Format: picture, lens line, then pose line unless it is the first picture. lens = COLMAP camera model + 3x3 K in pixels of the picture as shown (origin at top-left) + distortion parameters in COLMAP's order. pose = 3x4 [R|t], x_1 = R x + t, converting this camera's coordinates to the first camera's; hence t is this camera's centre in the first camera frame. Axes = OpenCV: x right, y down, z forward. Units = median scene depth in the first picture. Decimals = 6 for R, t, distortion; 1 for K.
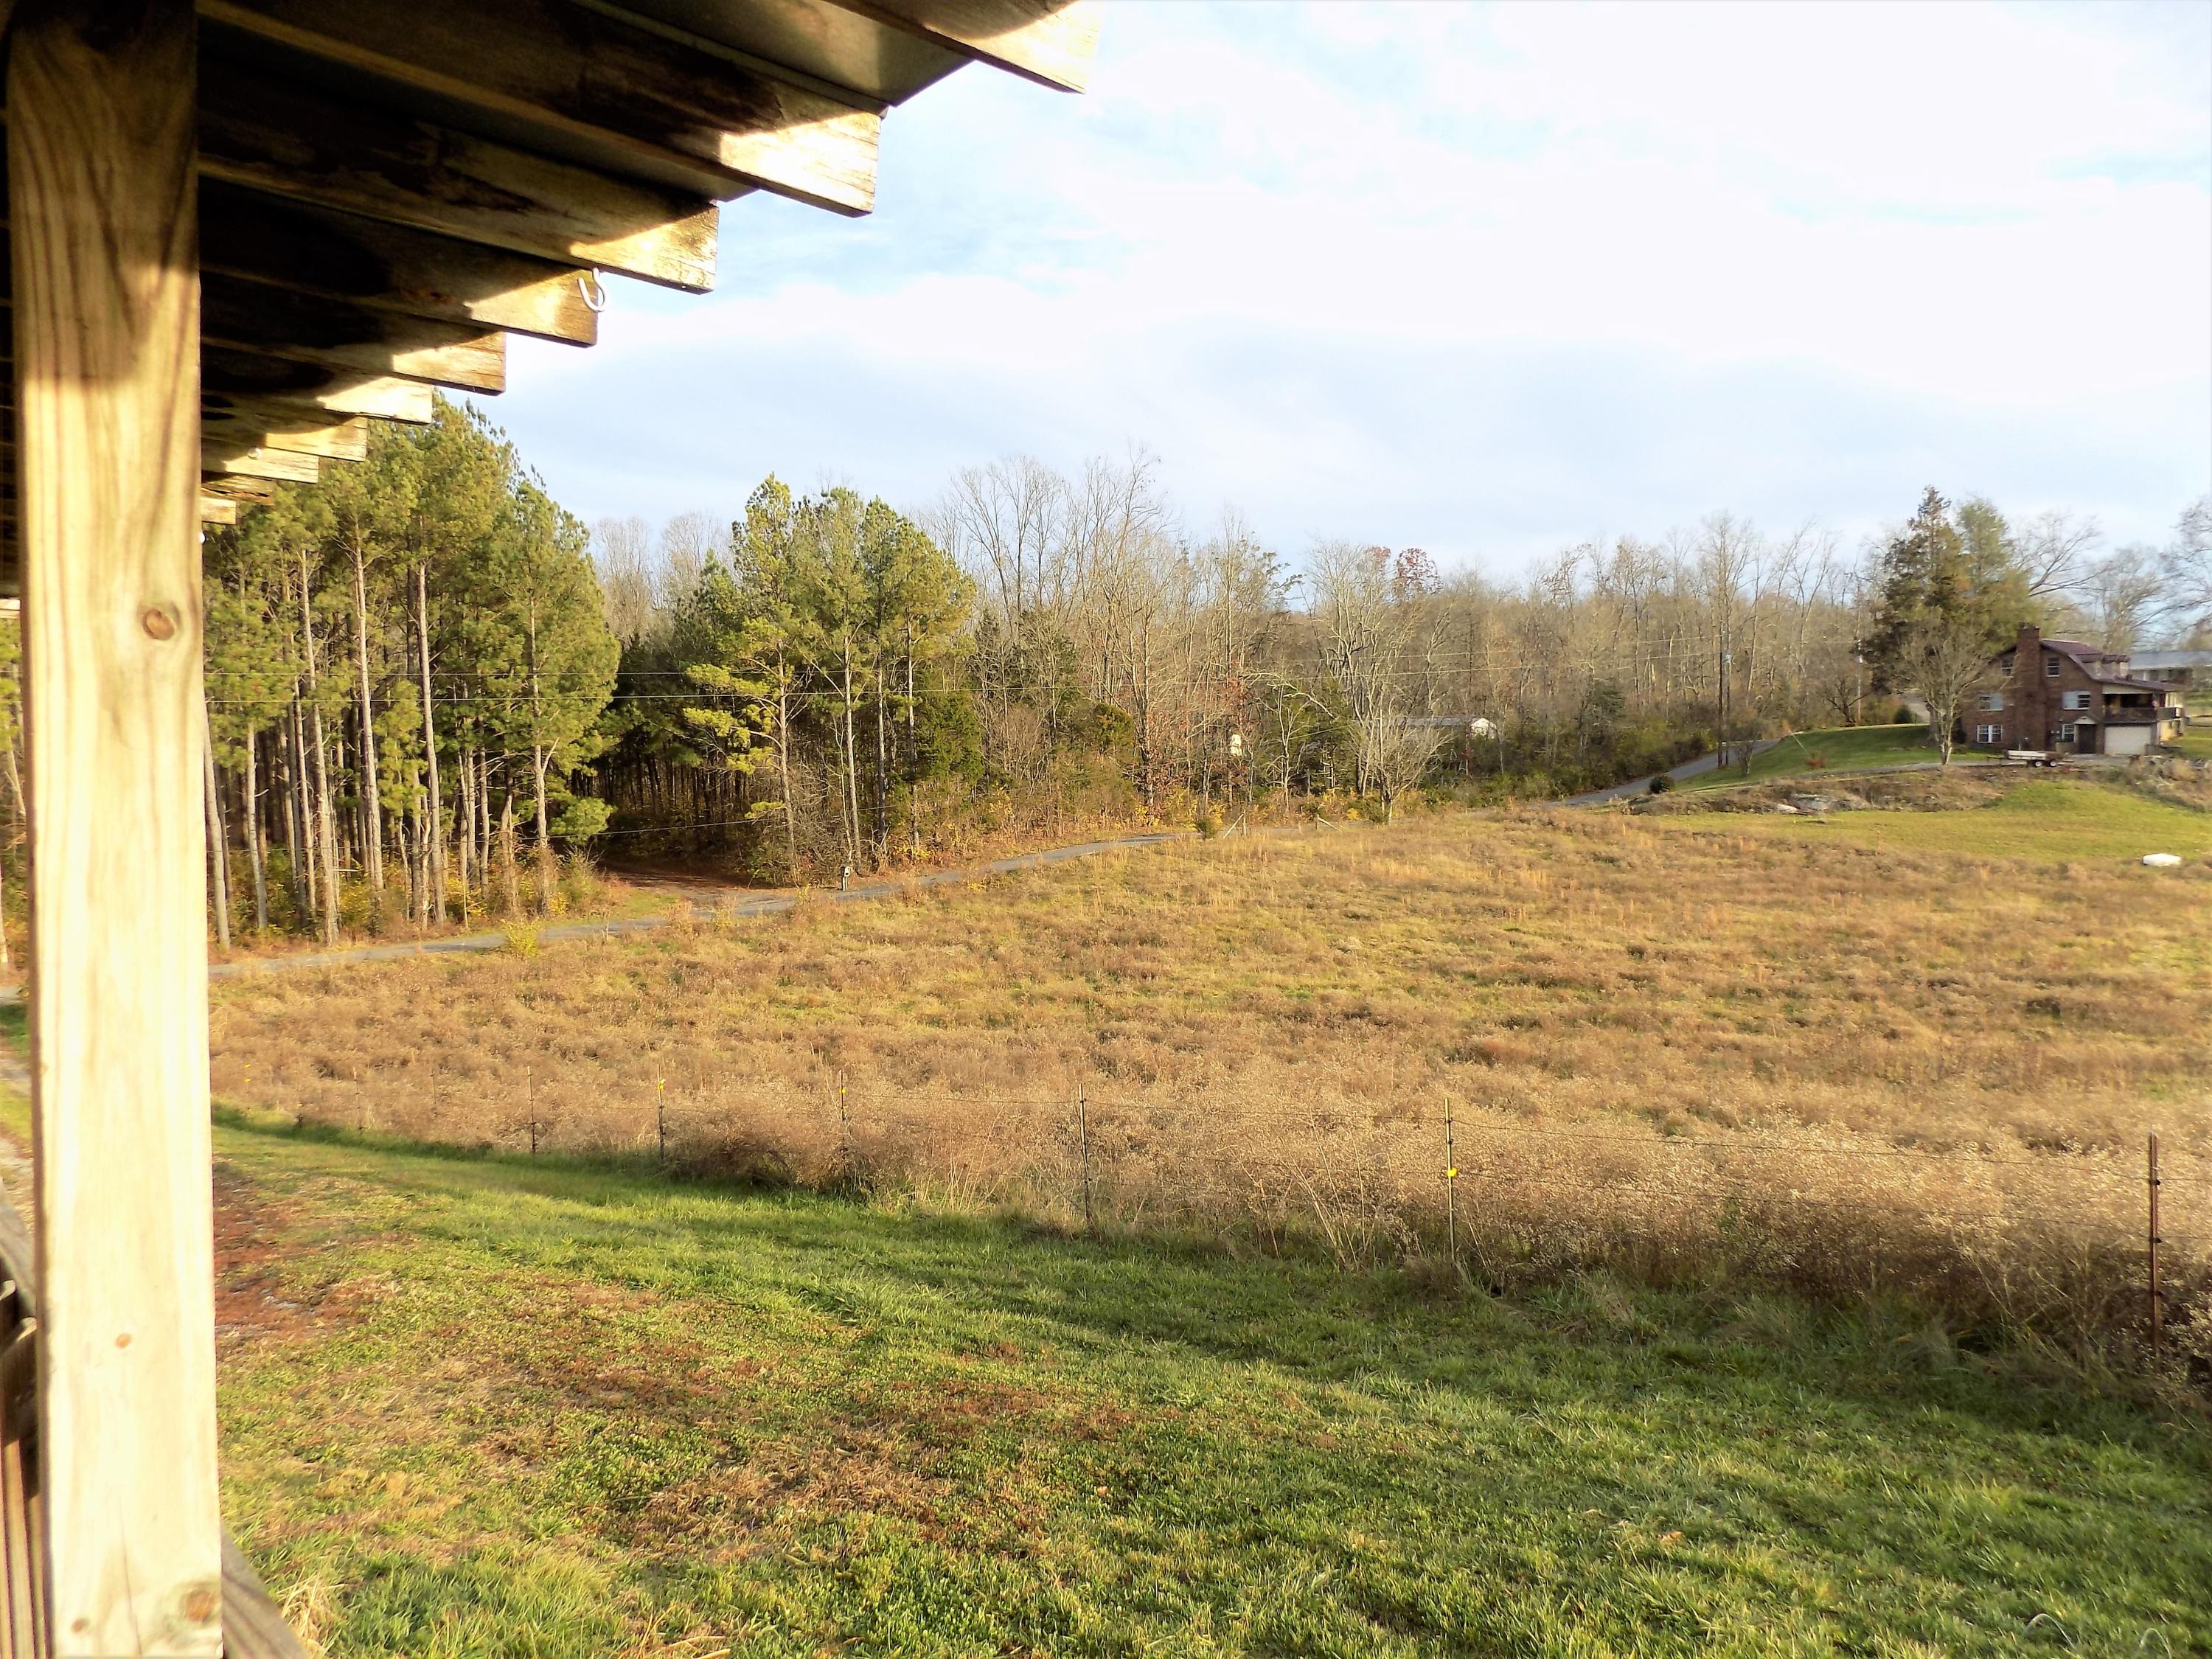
lens RADIAL K [[1496.6, 0, 1106.0], [0, 1496.6, 808.1], [0, 0, 1]] dist [-0.054801, 0.043487]
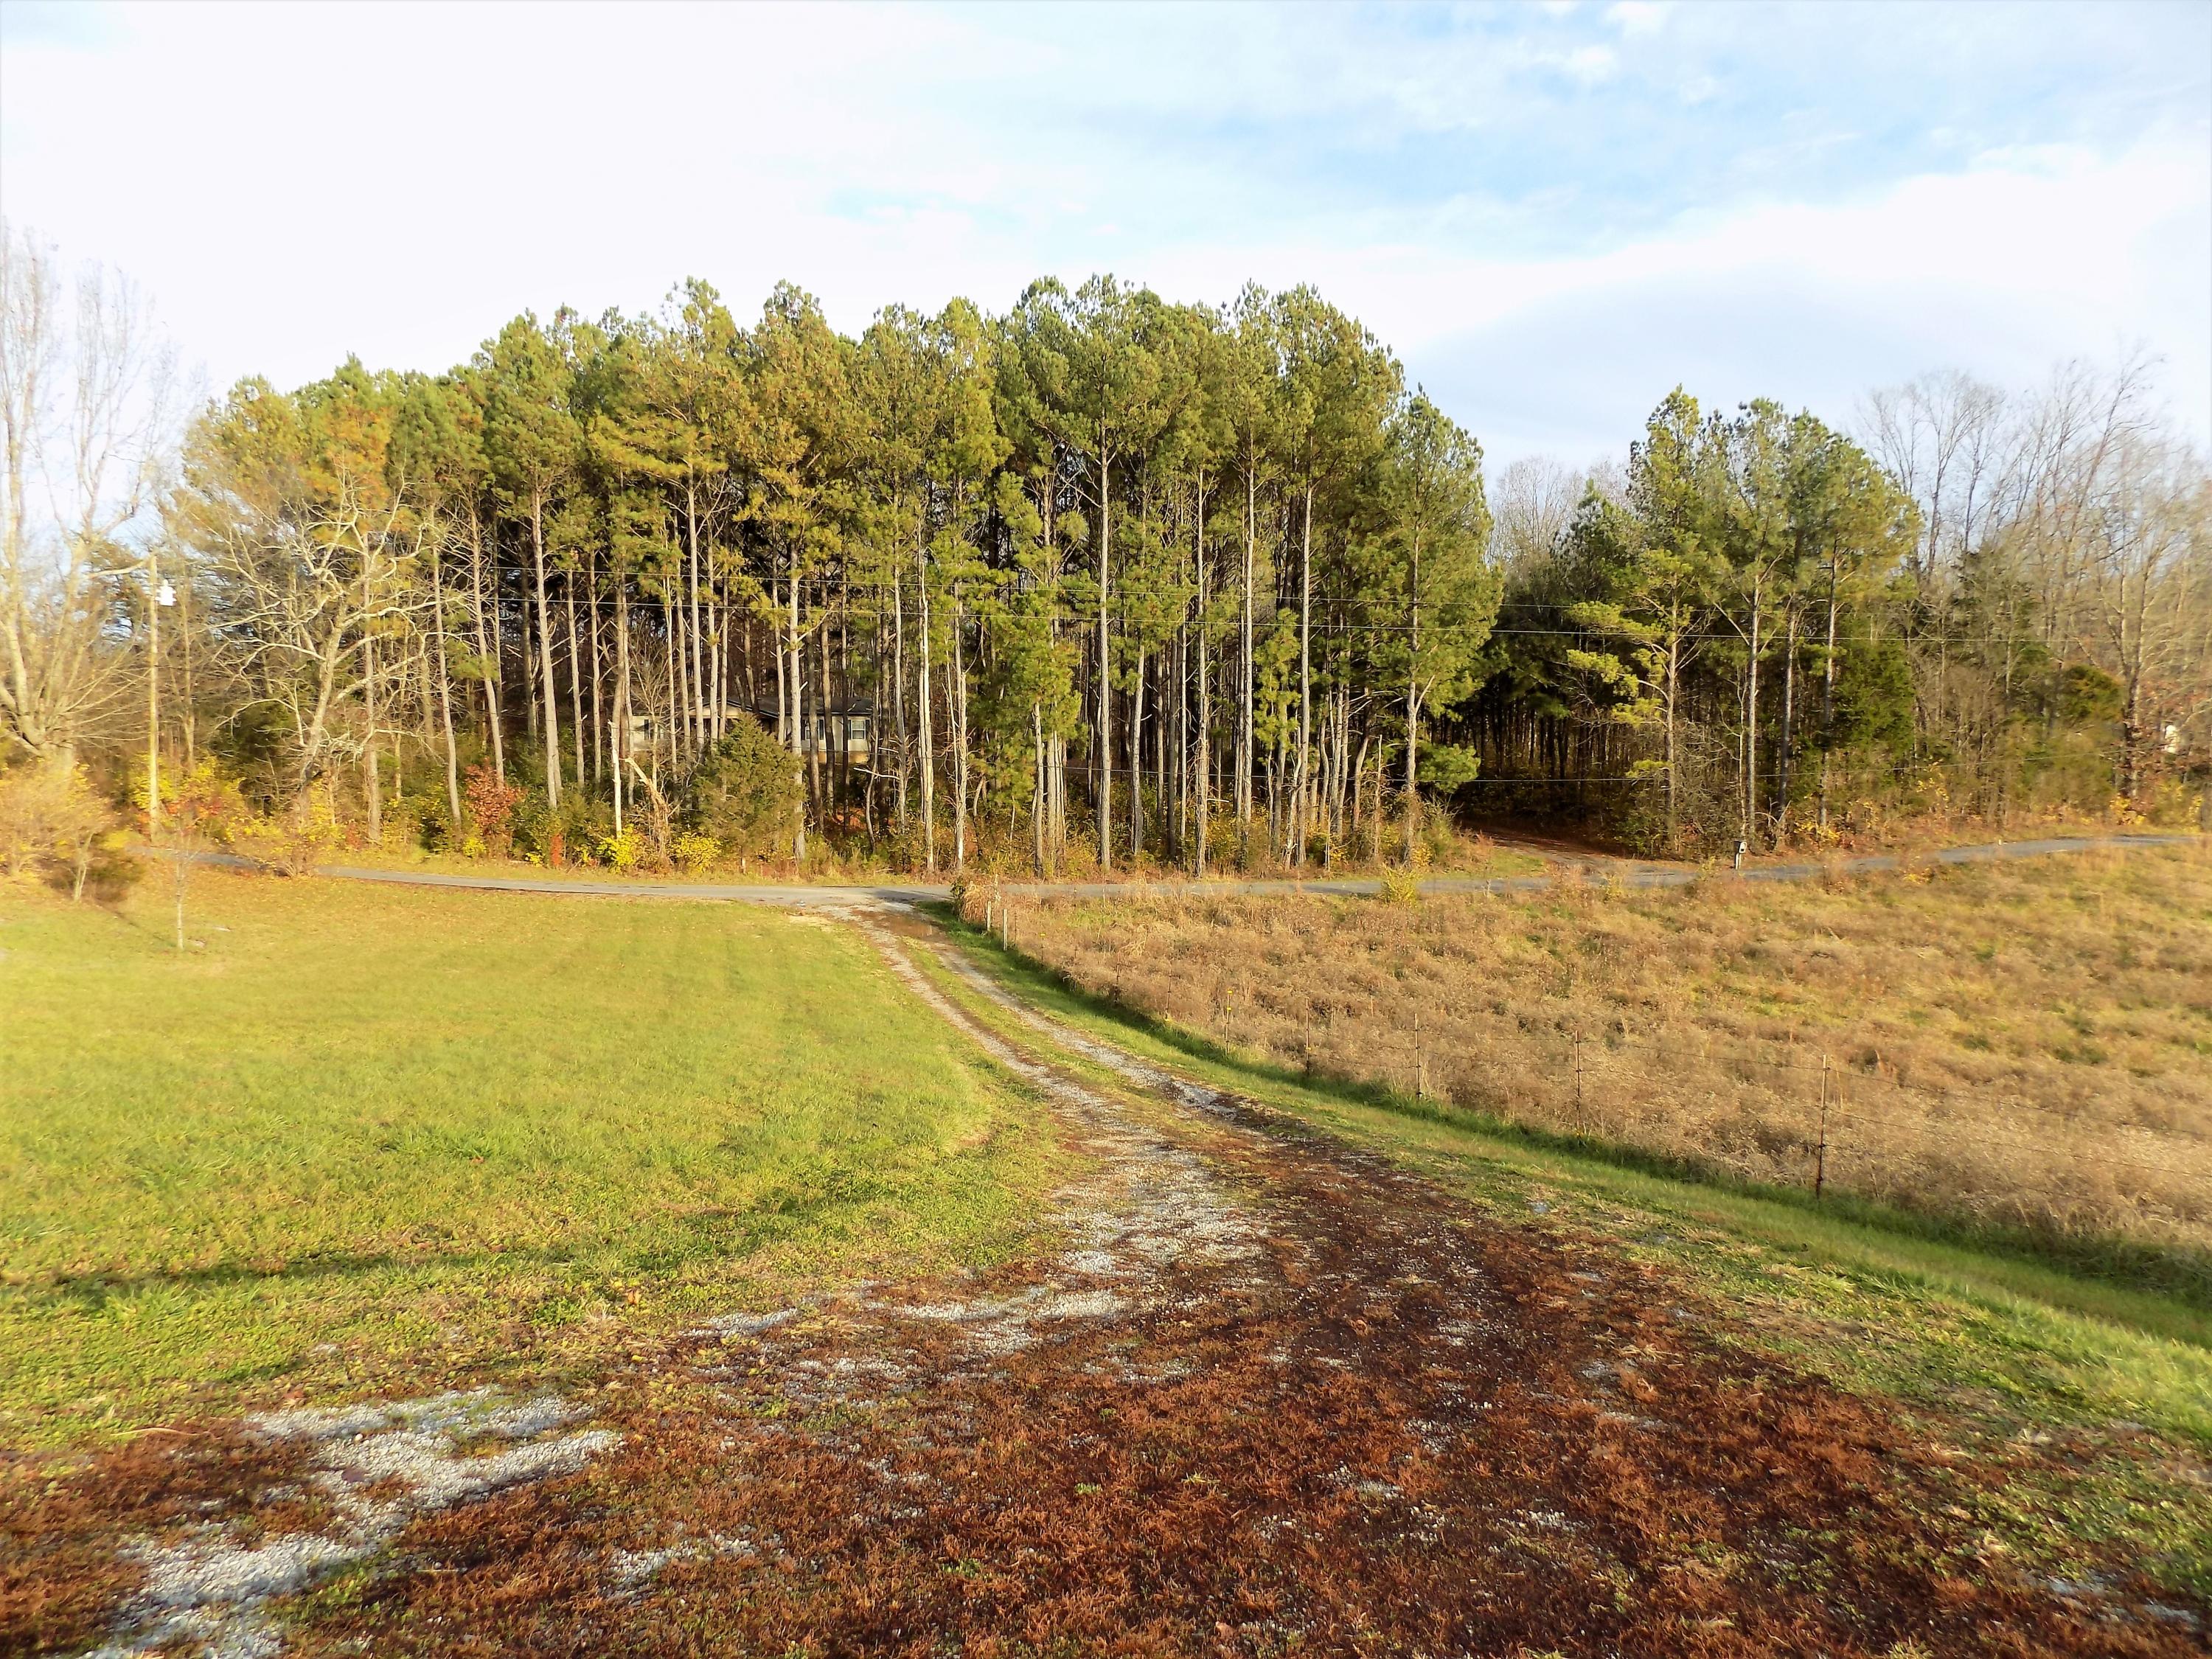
lens RADIAL K [[1496.6, 0, 1116.7], [0, 1496.6, 816.6], [0, 0, 1]] dist [-0.054801, 0.043487]
pose [[0.884935, 0.075071, -0.459624, -0.103610], [-0.065999, 0.997177, 0.035799, 0.018641], [0.461014, -0.001345, 0.887392, 0.081615]]
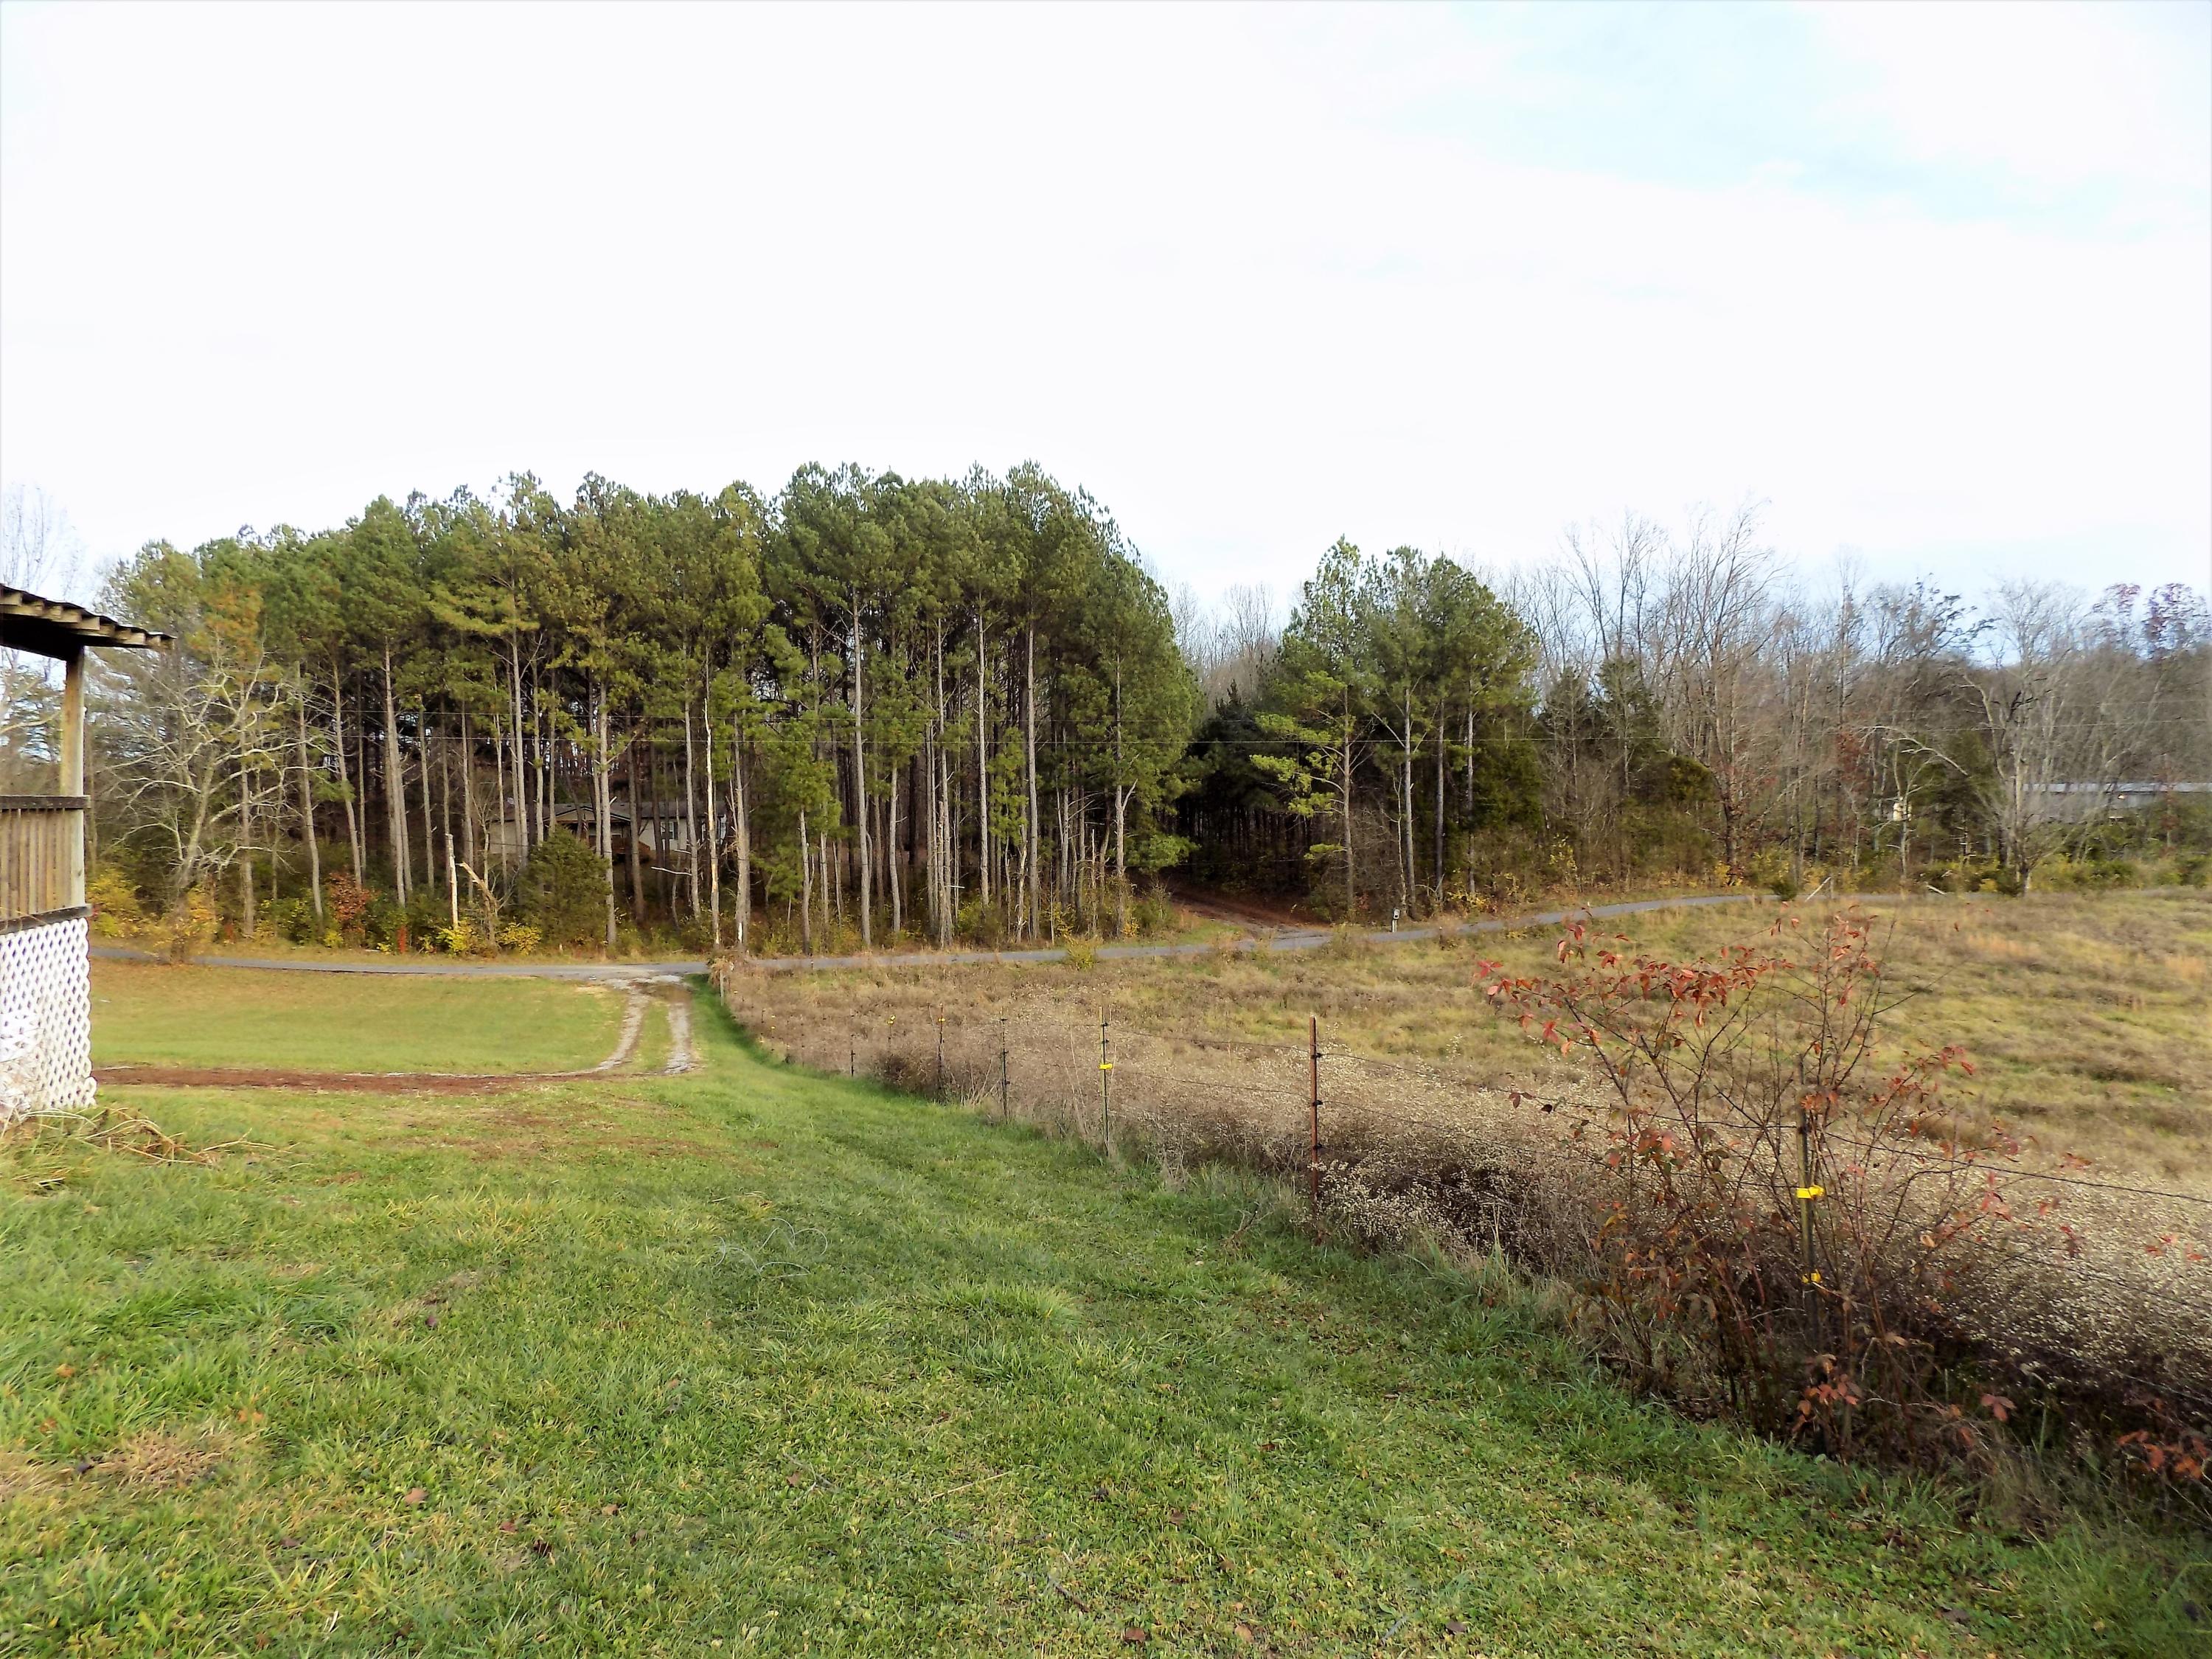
lens RADIAL K [[1496.6, 0, 1114.0], [0, 1496.6, 812.8], [0, 0, 1]] dist [-0.054801, 0.043487]
pose [[0.901610, 0.026948, -0.431709, 0.097611], [-0.042081, 0.998788, -0.025539, 0.007255], [0.430497, 0.041193, 0.901651, -0.022479]]
